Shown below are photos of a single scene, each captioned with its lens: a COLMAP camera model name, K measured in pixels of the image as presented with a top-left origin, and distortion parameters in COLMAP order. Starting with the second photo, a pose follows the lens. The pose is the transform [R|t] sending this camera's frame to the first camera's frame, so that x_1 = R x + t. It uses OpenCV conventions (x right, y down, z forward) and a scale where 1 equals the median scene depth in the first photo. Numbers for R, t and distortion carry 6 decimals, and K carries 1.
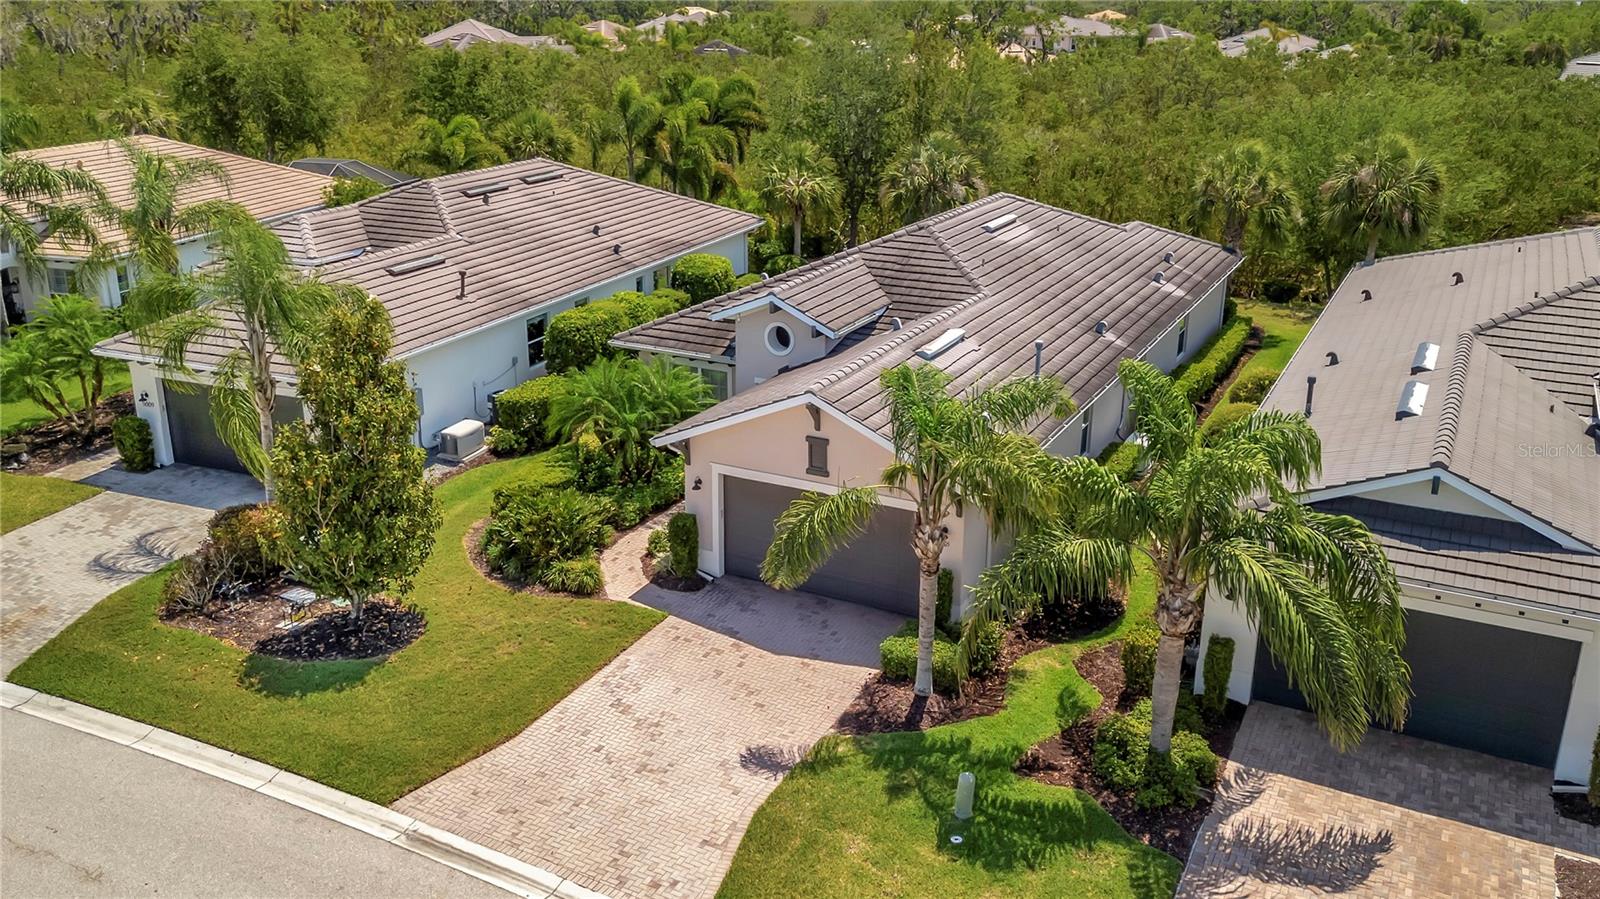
lens RADIAL K [[1369.9, 0, 800.0], [0, 1369.9, 449.5], [0, 0, 1]] dist [0.028990, 0.001072]
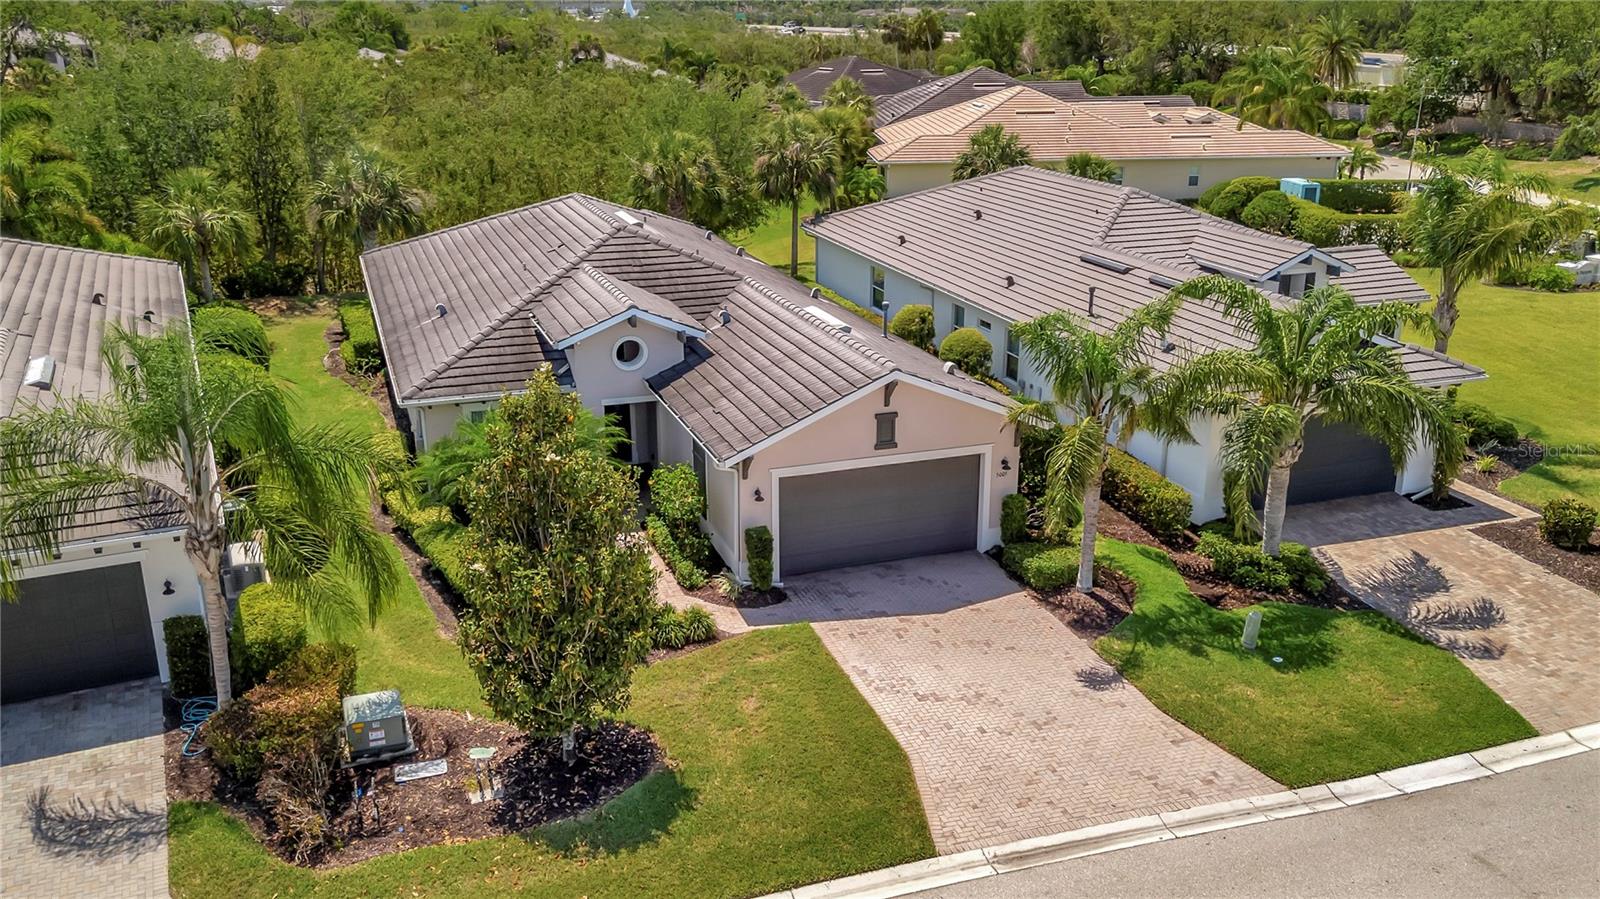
lens RADIAL K [[1339.9, 0, 800.0], [0, 1339.9, 449.5], [0, 0, 1]] dist [0.000928, -0.000068]
pose [[0.689919, -0.249292, 0.679607, -0.839006], [0.243779, 0.964006, 0.106136, -0.121412], [-0.681603, 0.092449, 0.725858, 0.329412]]
